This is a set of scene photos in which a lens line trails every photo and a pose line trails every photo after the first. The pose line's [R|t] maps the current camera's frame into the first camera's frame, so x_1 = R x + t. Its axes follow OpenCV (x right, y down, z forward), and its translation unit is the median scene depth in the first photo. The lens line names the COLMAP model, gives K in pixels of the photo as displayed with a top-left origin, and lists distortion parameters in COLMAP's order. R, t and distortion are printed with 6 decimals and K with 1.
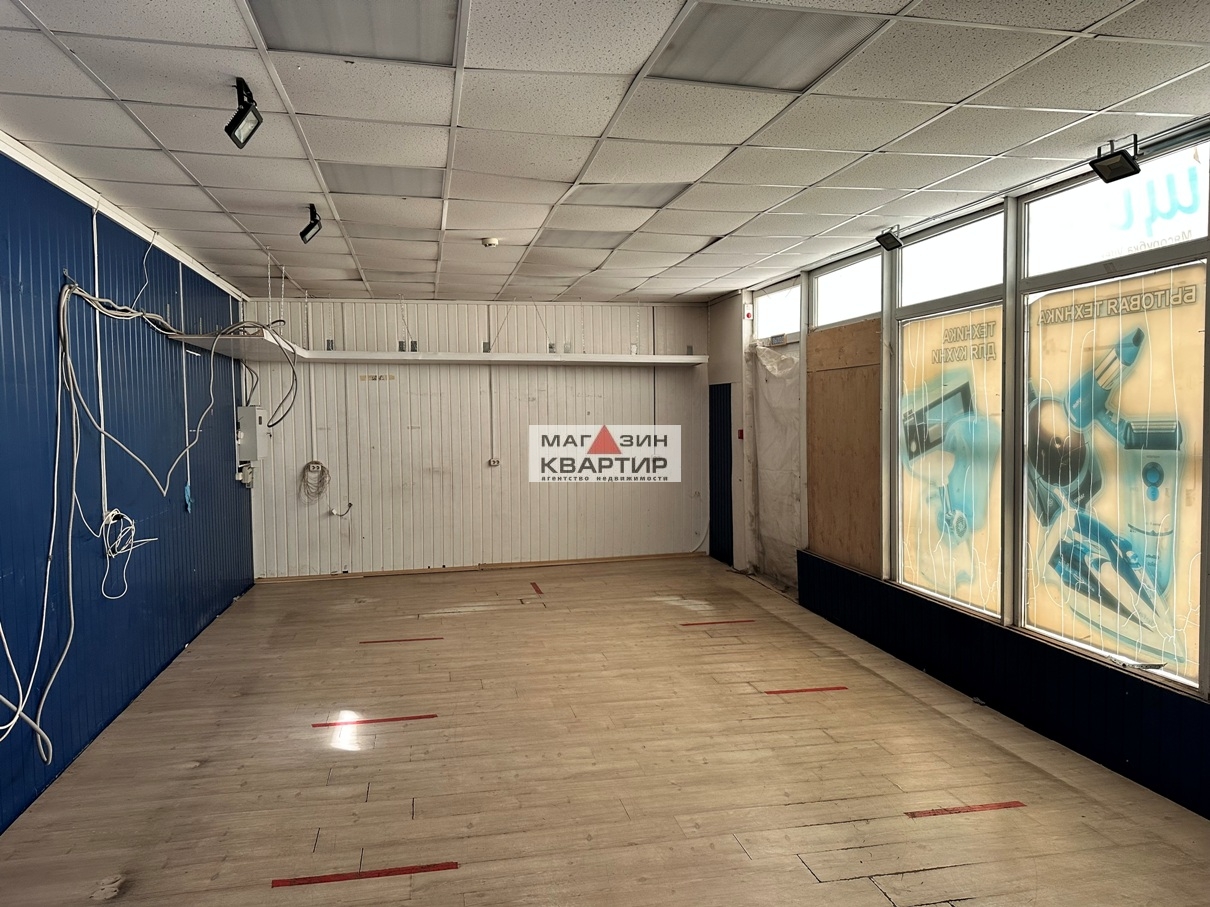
lens RADIAL K [[856.8, 0, 601.7], [0, 856.8, 452.9], [0, 0, 1]] dist [0.063751, -0.077840]
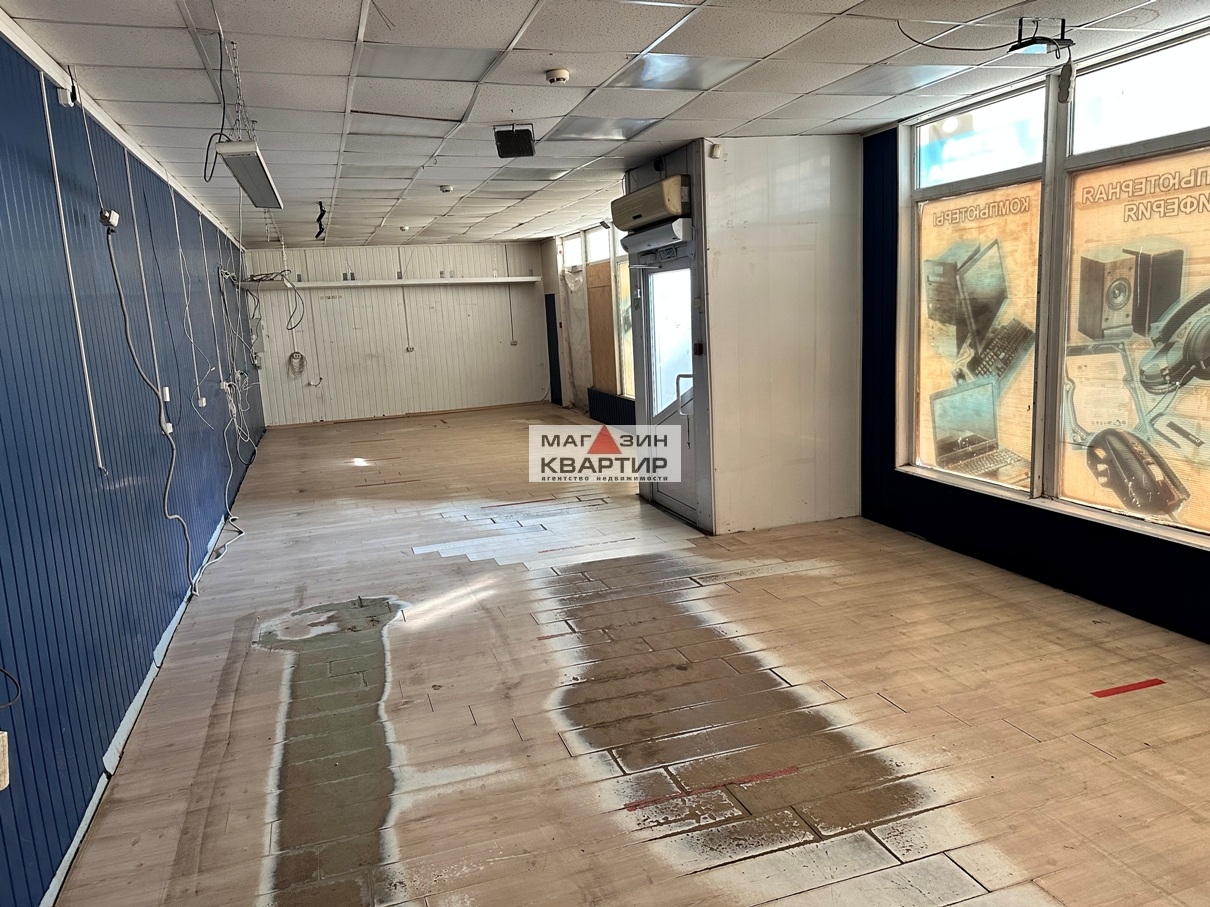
lens RADIAL K [[856.8, 0, 618.6], [0, 856.8, 459.7], [0, 0, 1]] dist [0.063751, -0.077840]
pose [[0.990622, -0.060777, 0.122369, 0.091636], [0.044751, 0.990543, 0.129699, 0.046344], [-0.129095, -0.123006, 0.983974, -1.197298]]
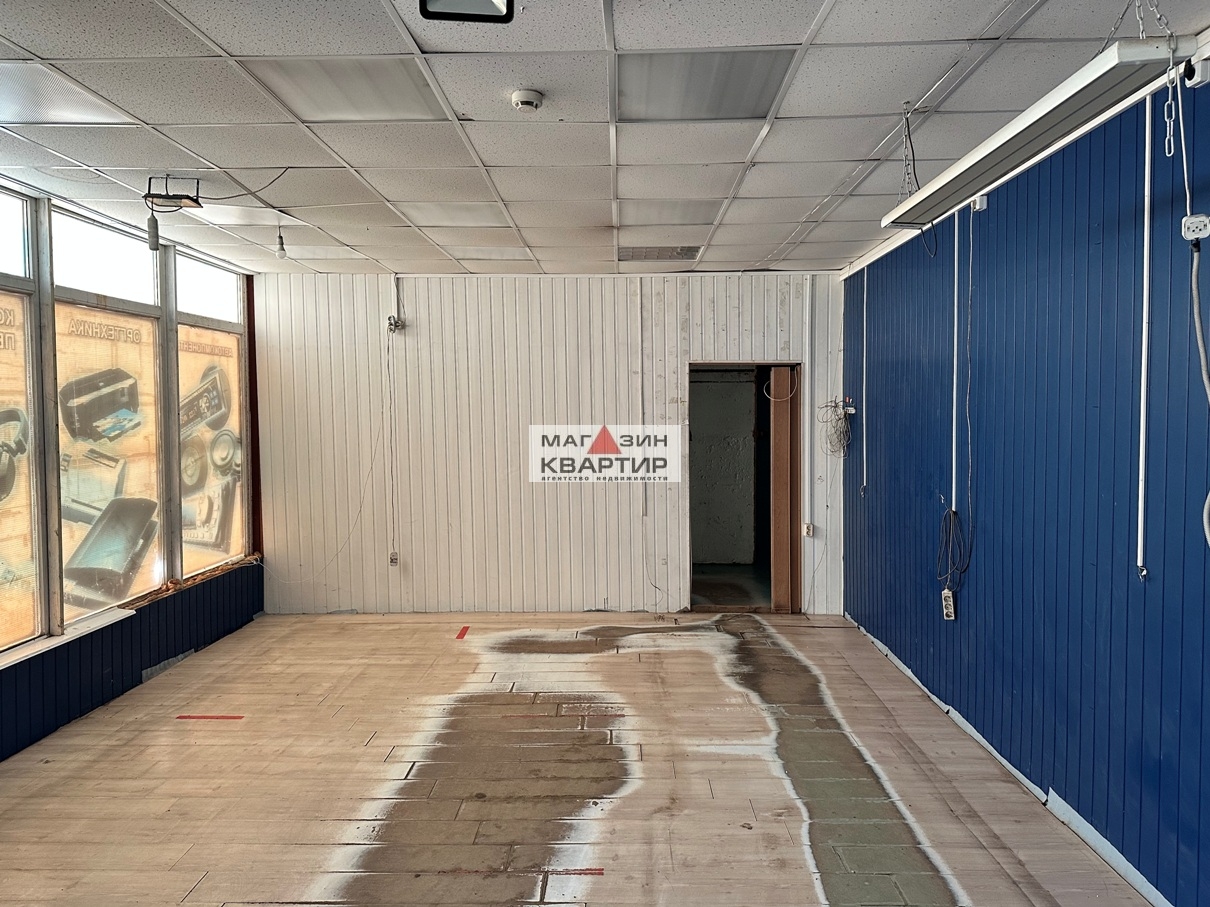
lens RADIAL K [[856.8, 0, 603.2], [0, 856.8, 456.1], [0, 0, 1]] dist [0.063751, -0.077840]
pose [[-0.974301, 0.001252, 0.225246, -0.036127], [0.023821, 0.994950, 0.097507, -0.013979], [-0.223986, 0.100367, -0.969411, 0.272926]]
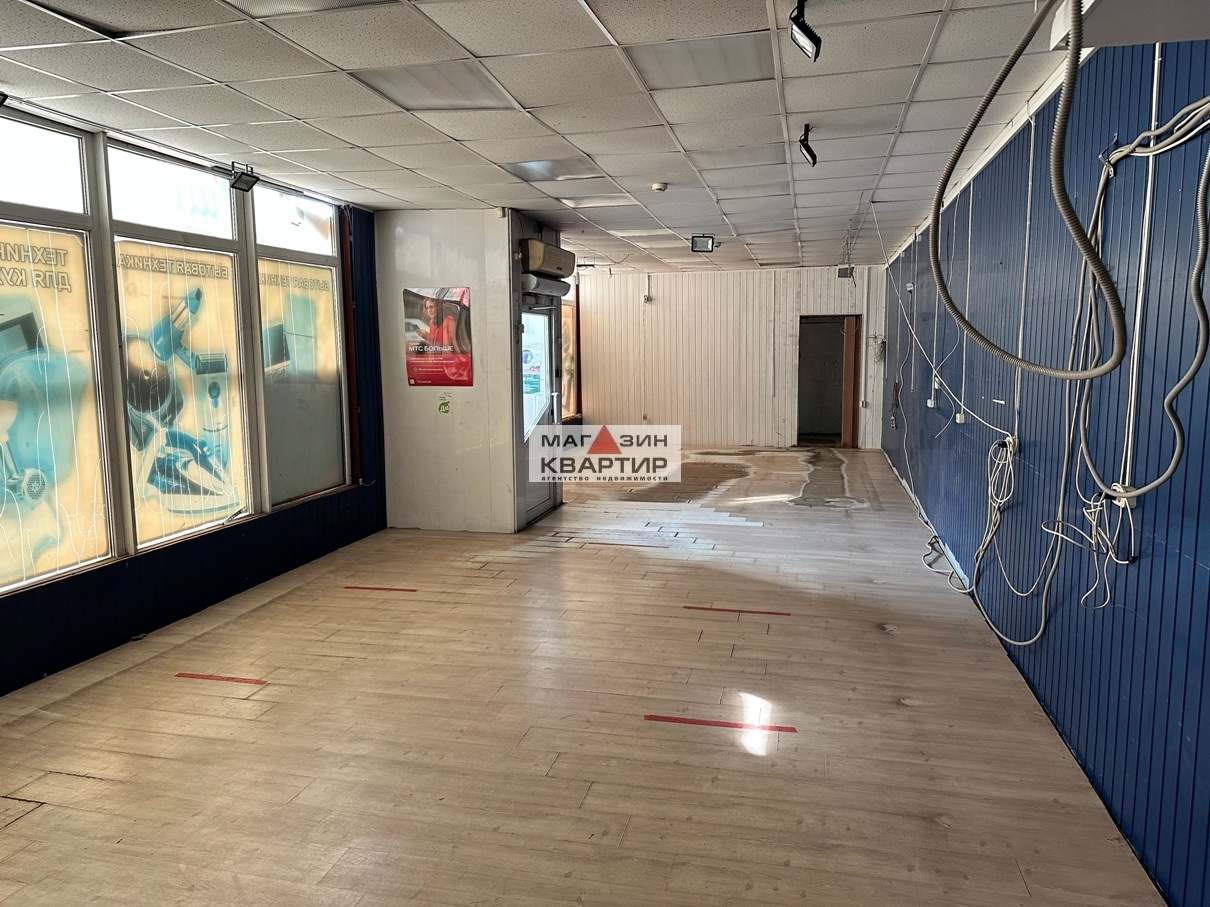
lens RADIAL K [[856.8, 0, 598.4], [0, 856.8, 448.1], [0, 0, 1]] dist [0.063751, -0.077840]
pose [[-0.903149, -0.033737, 0.428000, -0.460887], [0.038250, 0.986620, 0.158484, -0.067717], [-0.427620, 0.159505, -0.889775, 1.602374]]
